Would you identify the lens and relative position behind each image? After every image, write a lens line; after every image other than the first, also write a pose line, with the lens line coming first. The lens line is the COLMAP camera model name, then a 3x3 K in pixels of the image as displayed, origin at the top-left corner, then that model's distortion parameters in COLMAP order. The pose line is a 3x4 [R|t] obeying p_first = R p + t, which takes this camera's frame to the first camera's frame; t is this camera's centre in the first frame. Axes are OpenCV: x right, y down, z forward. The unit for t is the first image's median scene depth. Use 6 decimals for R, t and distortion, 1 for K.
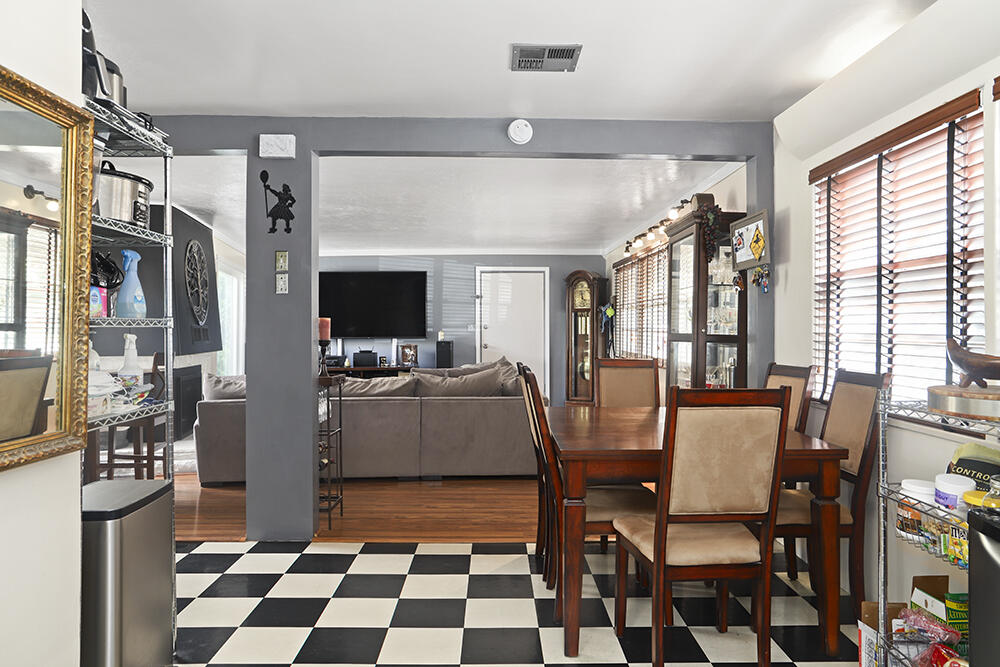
lens RADIAL K [[693.2, 0, 497.9], [0, 693.2, 328.5], [0, 0, 1]] dist [-0.030653, 0.034217]
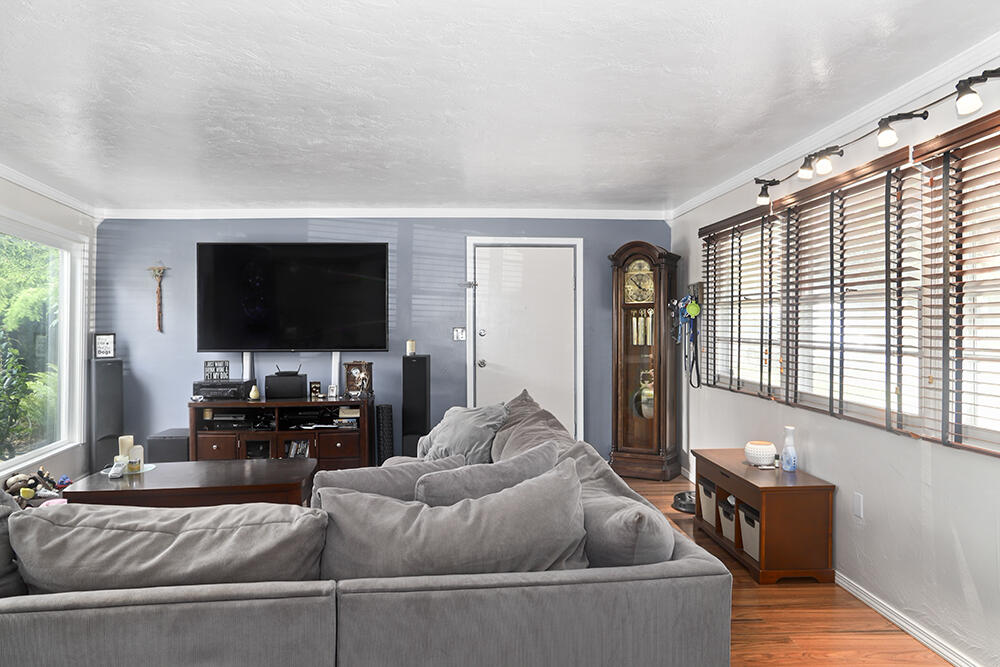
lens RADIAL K [[693.2, 0, 504.3], [0, 693.2, 329.6], [0, 0, 1]] dist [-0.030653, 0.034217]
pose [[0.998880, -0.000632, 0.047311, -0.028006], [0.000323, 0.999979, 0.006532, -0.009598], [-0.047314, -0.006510, 0.998859, 0.382164]]
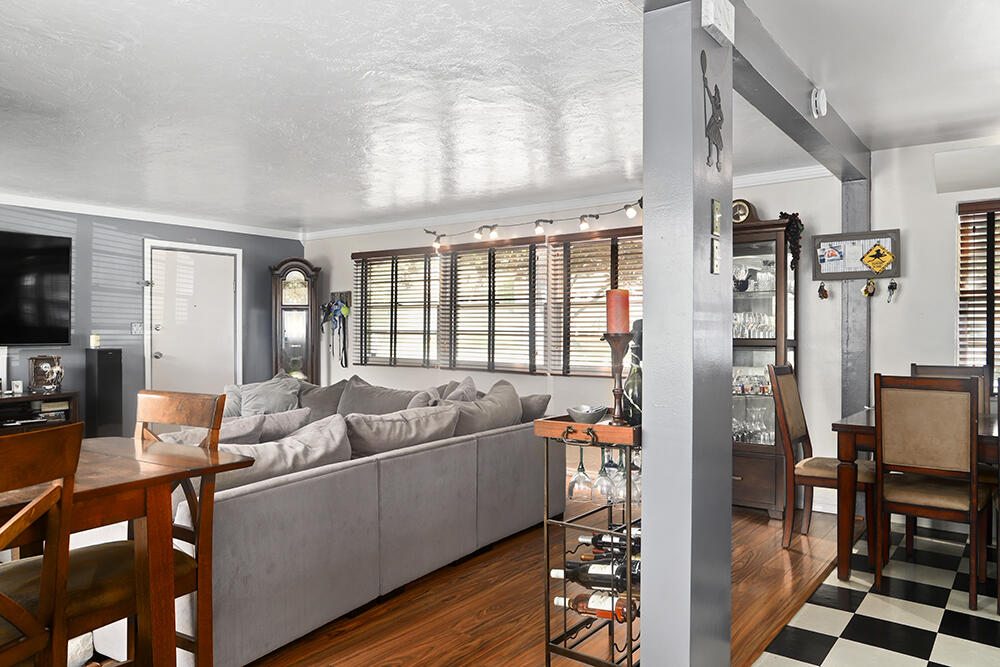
lens RADIAL K [[693.2, 0, 498.5], [0, 693.2, 336.9], [0, 0, 1]] dist [-0.030653, 0.034217]
pose [[0.629637, -0.006889, 0.776859, -0.347212], [-0.003501, 0.999925, 0.011704, -0.002439], [-0.776882, -0.010089, 0.629566, 0.310609]]
